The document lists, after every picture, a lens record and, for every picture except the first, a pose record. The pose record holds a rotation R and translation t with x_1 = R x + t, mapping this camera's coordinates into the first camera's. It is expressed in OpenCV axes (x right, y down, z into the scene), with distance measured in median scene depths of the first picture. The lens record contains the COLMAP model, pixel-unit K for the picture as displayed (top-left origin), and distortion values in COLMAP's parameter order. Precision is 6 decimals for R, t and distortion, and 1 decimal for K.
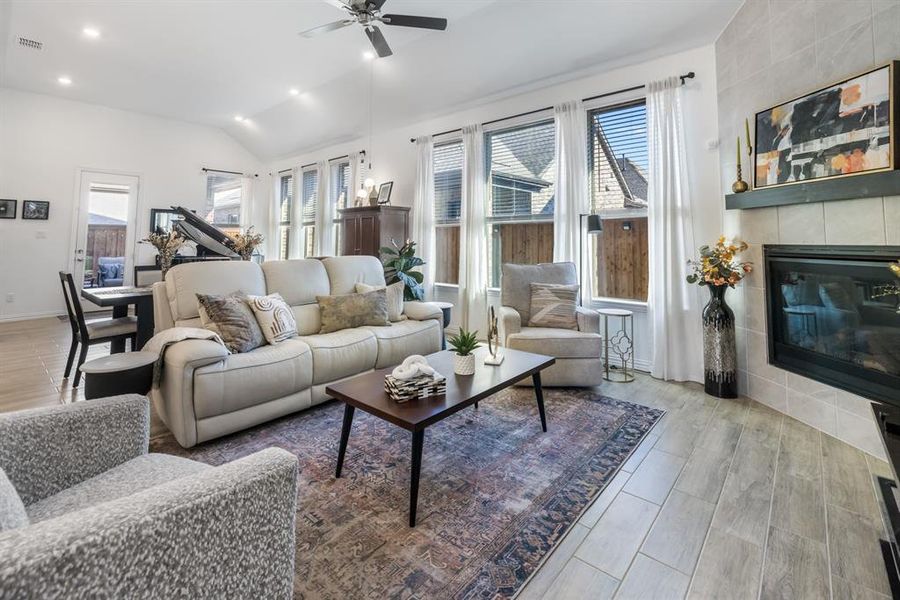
lens RADIAL K [[400.8, 0, 432.0], [0, 400.8, 217.4], [0, 0, 1]] dist [-0.000544, 0.000143]
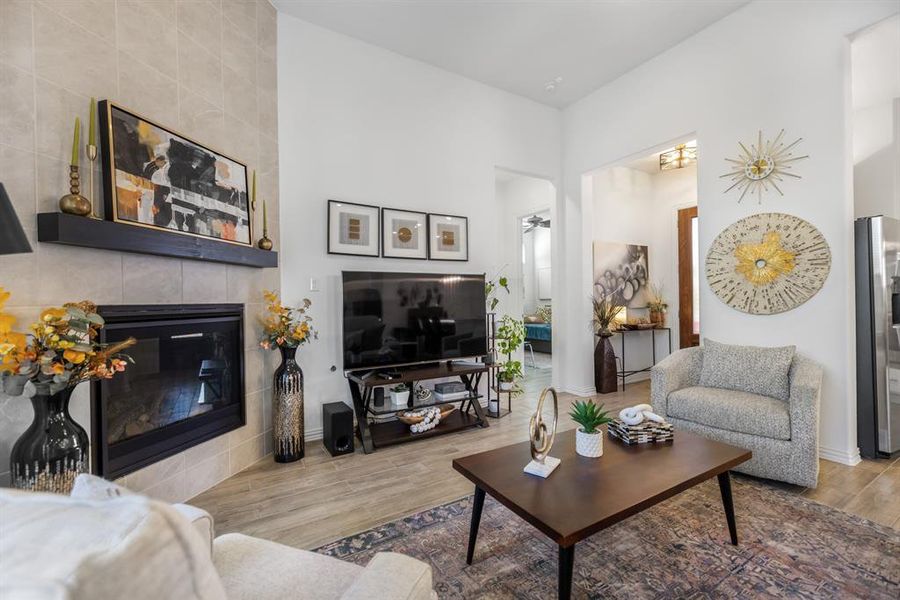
lens RADIAL K [[387.2, 0, 450.0], [0, 387.2, 300.0], [0, 0, 1]] dist [0.012708, 0.000042]
pose [[-0.963484, 0.010719, 0.267553, 0.133640], [-0.004530, 0.998403, -0.056315, 0.114855], [-0.267729, -0.055471, -0.961896, 1.802665]]
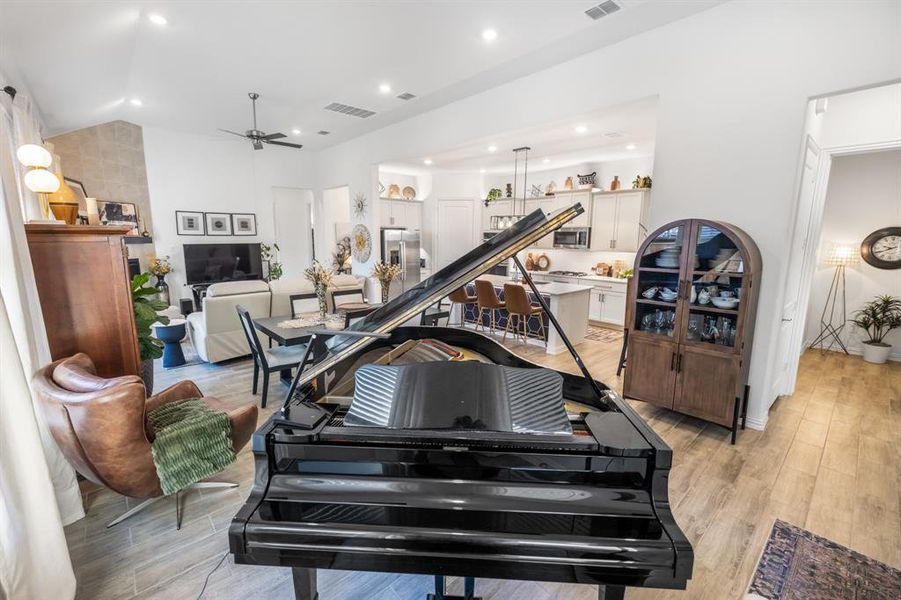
lens RADIAL K [[387.3, 0, 447.7], [0, 387.3, 293.1], [0, 0, 1]] dist [-0.002533, -0.000084]
pose [[-0.996078, -0.019674, 0.086266, -1.578528], [-0.011676, 0.995668, 0.092248, 0.027584], [-0.087707, 0.090879, -0.991992, 3.603080]]
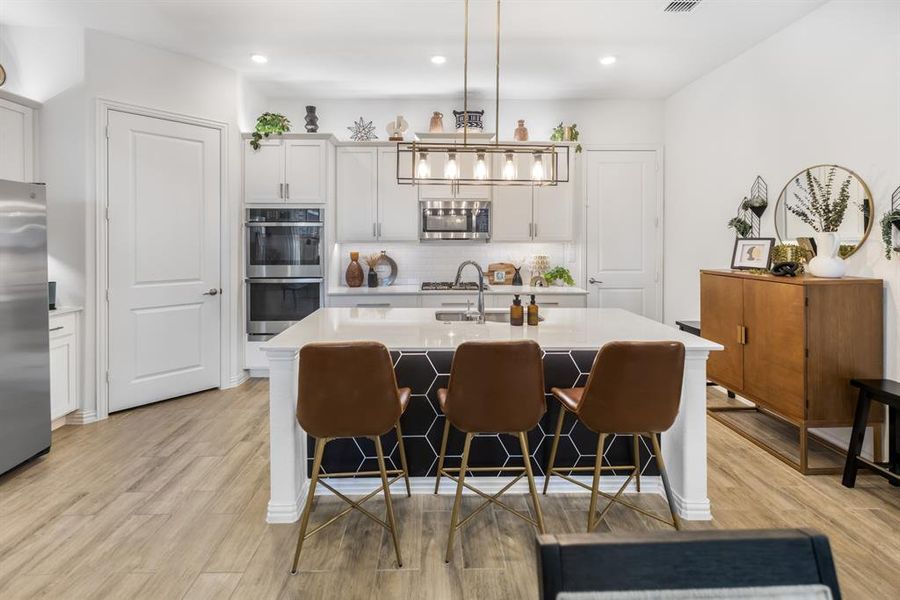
lens RADIAL K [[400.0, 0, 445.7], [0, 400.0, 244.0], [0, 0, 1]] dist [0.001086, 0.000015]
pose [[-0.720359, 0.006269, -0.693573, -1.043520], [0.042151, 0.998507, -0.034754, 0.023324], [0.692319, -0.054270, -0.719548, 1.580147]]
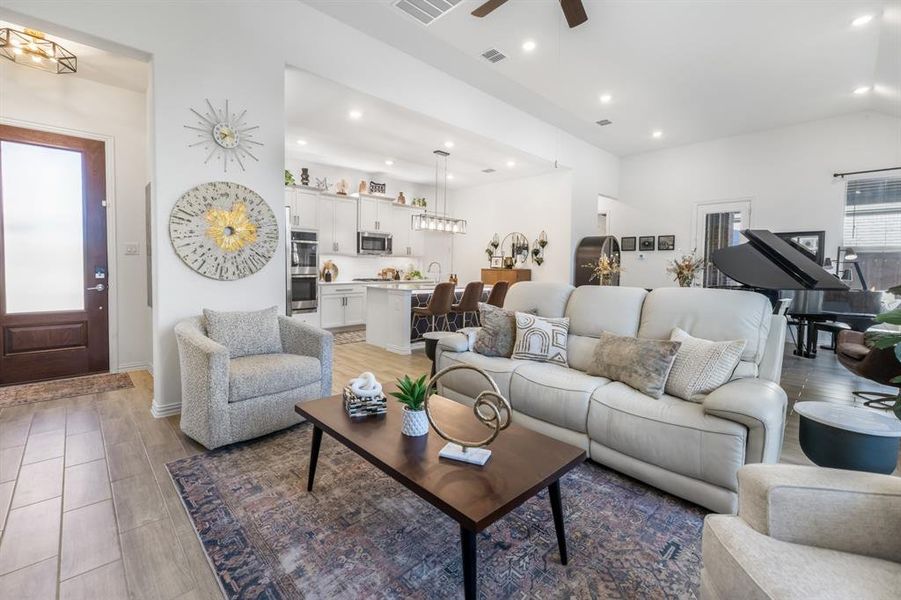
lens RADIAL K [[385.5, 0, 446.9], [0, 385.5, 278.7], [0, 0, 1]] dist [0.001899, 0.000159]
pose [[-0.055072, 0.032486, -0.997954, 0.776426], [0.047009, 0.998447, 0.029908, 0.073913], [0.997375, -0.045265, -0.056513, 1.079799]]
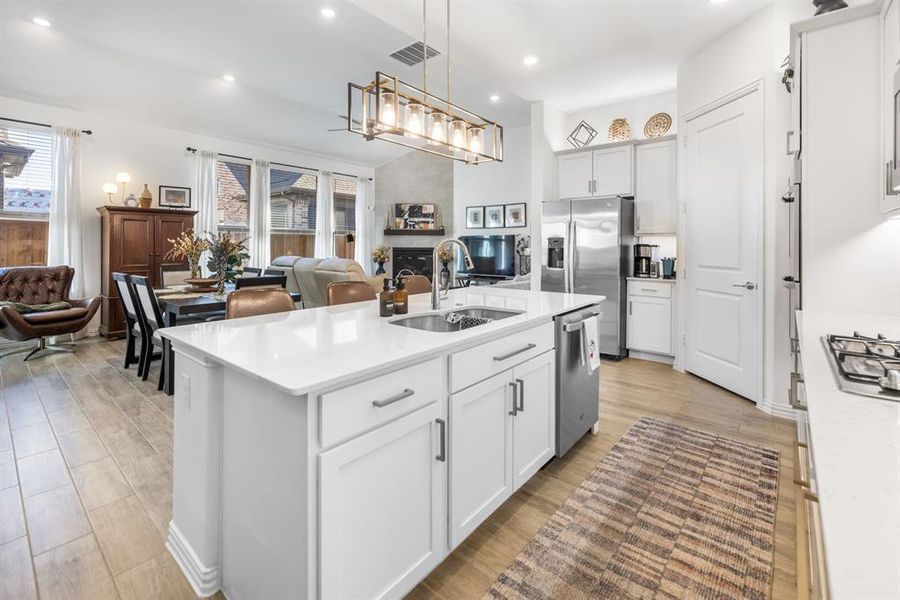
lens RADIAL K [[400.0, 0, 445.7], [0, 400.0, 244.0], [0, 0, 1]] dist [0.001086, 0.000015]
pose [[-0.039232, 0.003914, 0.999222, -2.722938], [-0.058880, 0.998246, -0.006222, 0.047140], [-0.997494, -0.059078, -0.038933, 0.902031]]
